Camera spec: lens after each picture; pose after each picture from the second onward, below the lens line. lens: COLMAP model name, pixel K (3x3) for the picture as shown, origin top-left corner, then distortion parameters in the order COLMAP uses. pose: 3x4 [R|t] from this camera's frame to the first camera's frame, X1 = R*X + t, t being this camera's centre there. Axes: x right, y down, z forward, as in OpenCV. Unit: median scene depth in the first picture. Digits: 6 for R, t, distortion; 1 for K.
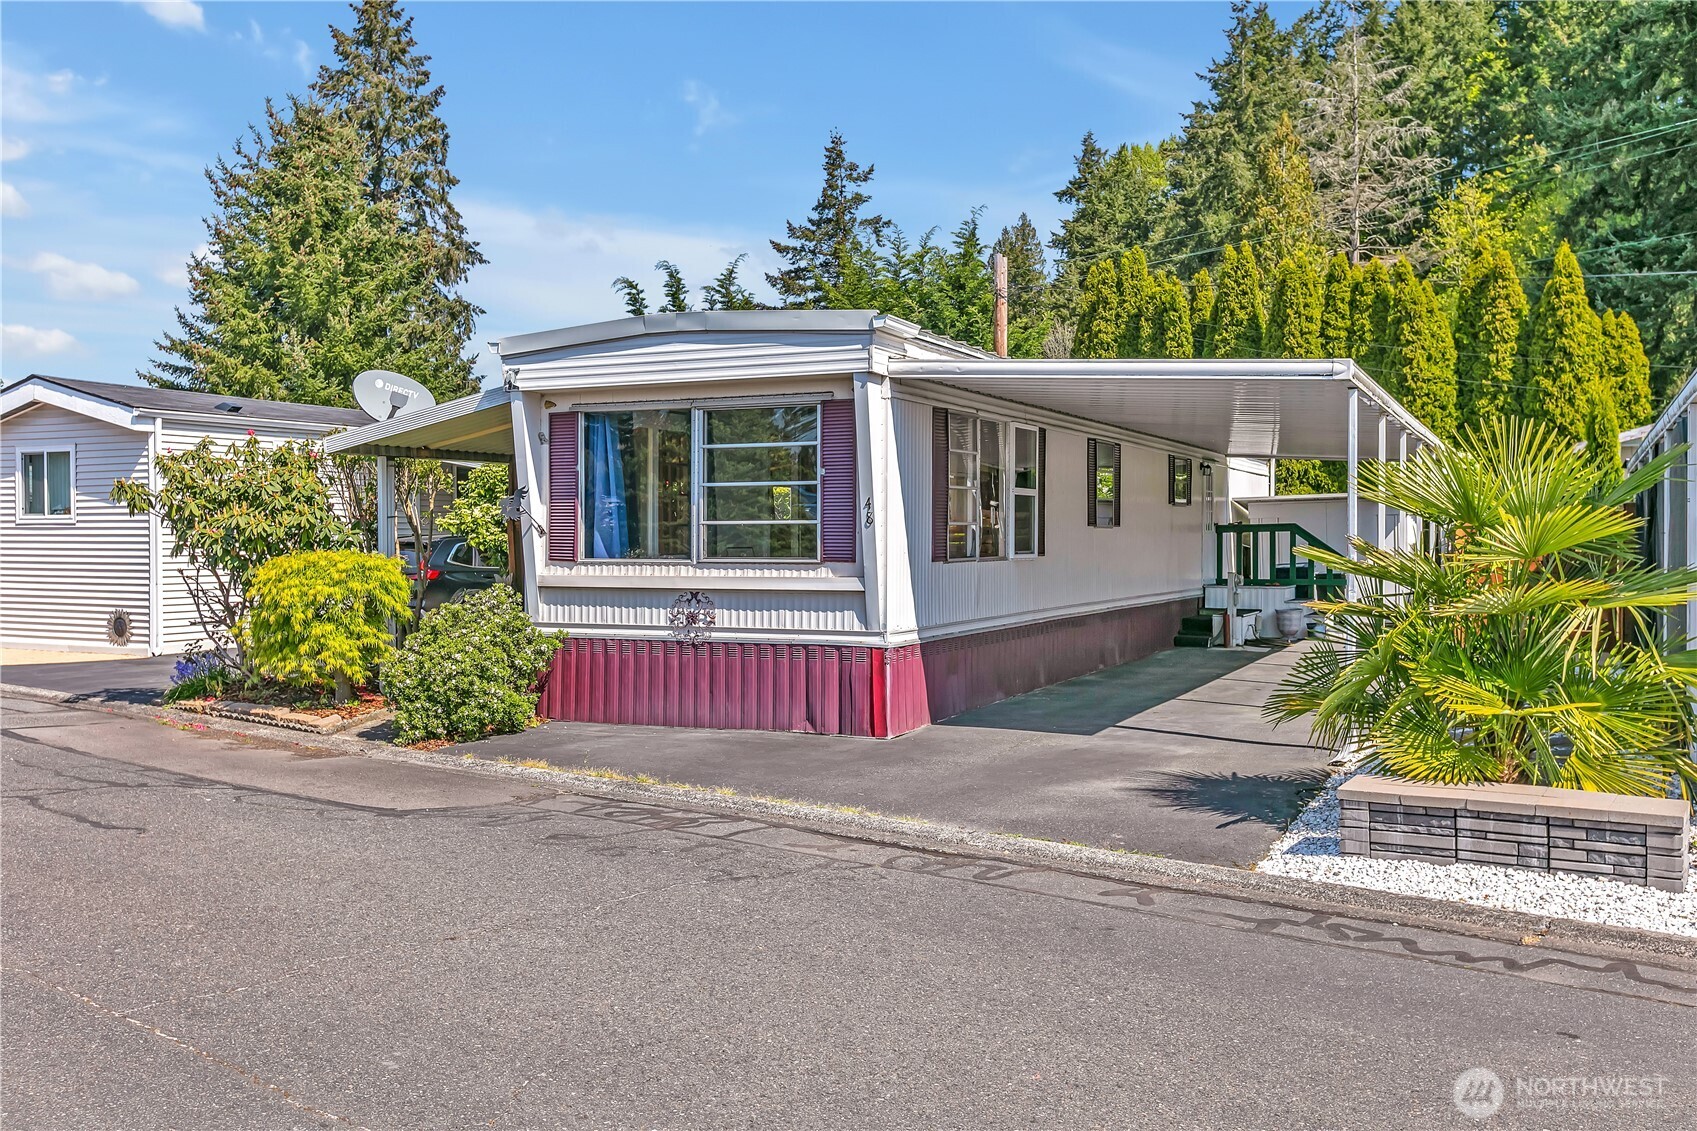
lens RADIAL K [[1438.7, 0, 848.5], [0, 1438.7, 565.5], [0, 0, 1]] dist [0.002659, 0.001421]
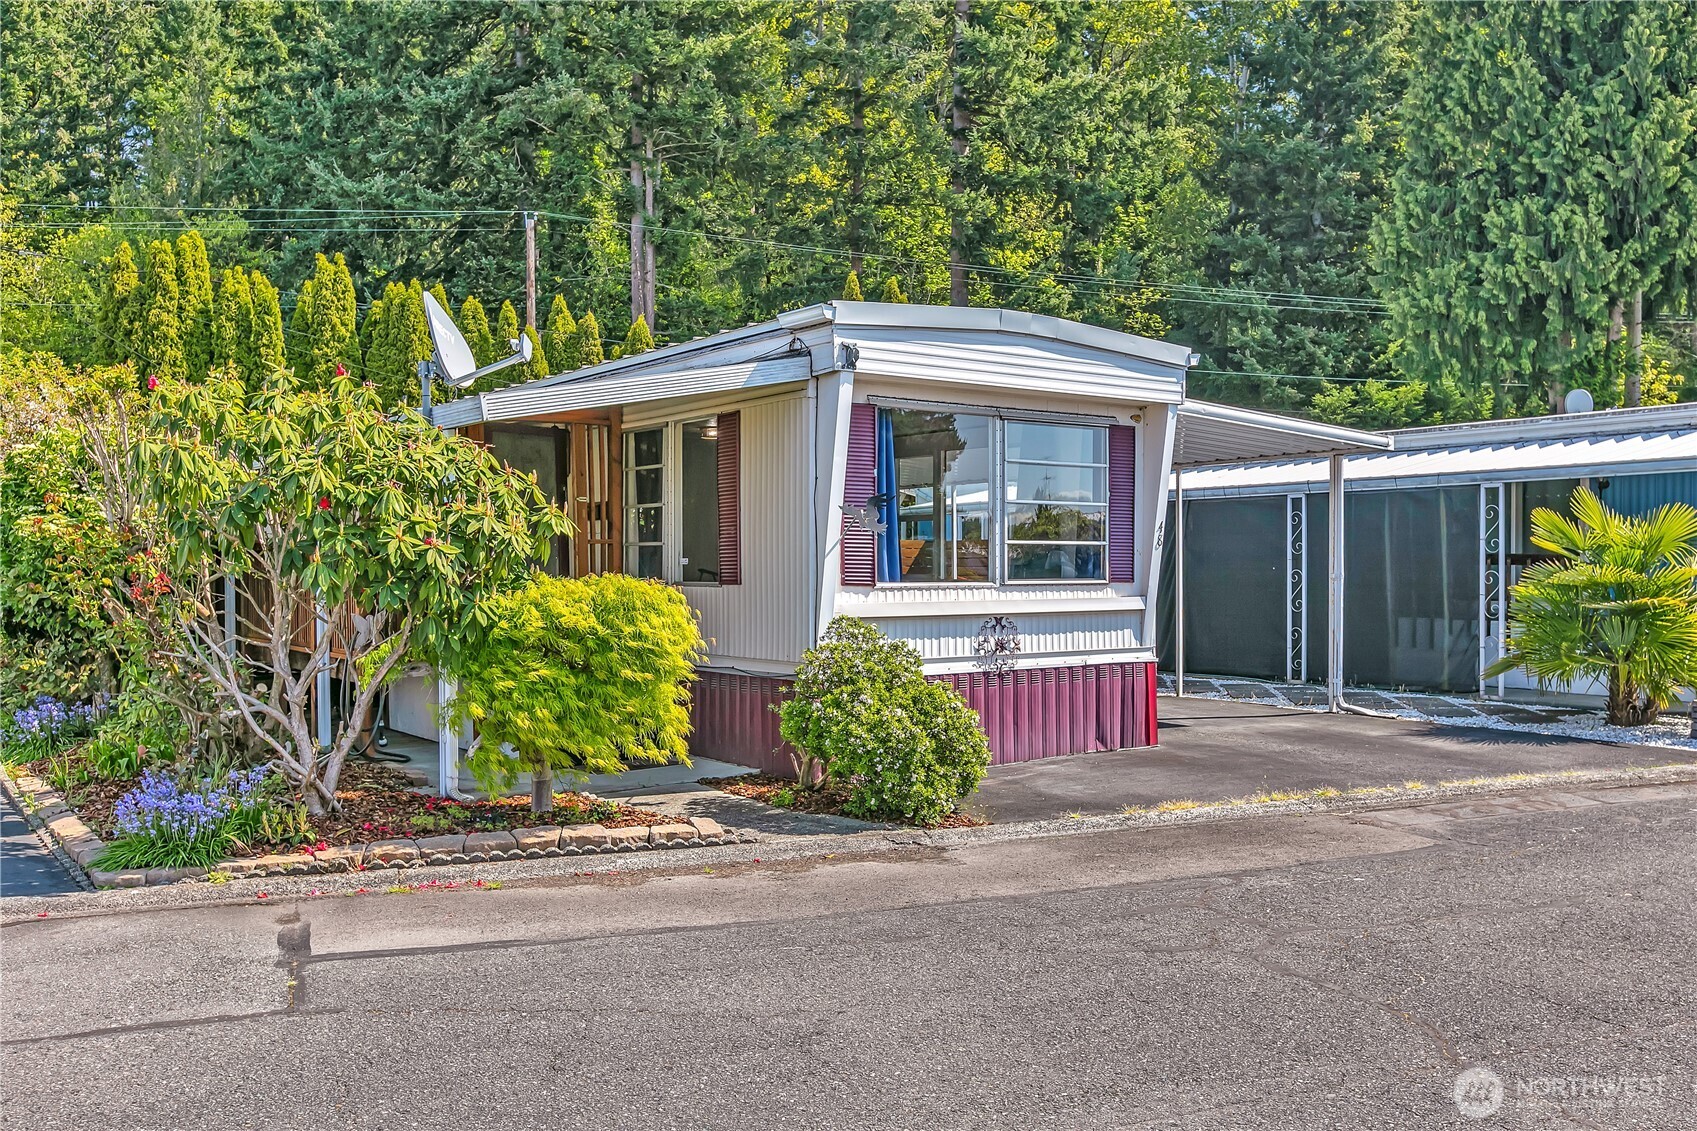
lens RADIAL K [[1438.7, 0, 848.5], [0, 1438.7, 565.5], [0, 0, 1]] dist [0.002659, 0.001421]
pose [[0.480294, 0.003679, 0.877100, -0.961755], [0.019125, 0.999710, -0.014666, -0.002996], [-0.876899, 0.023819, 0.480084, 0.643338]]
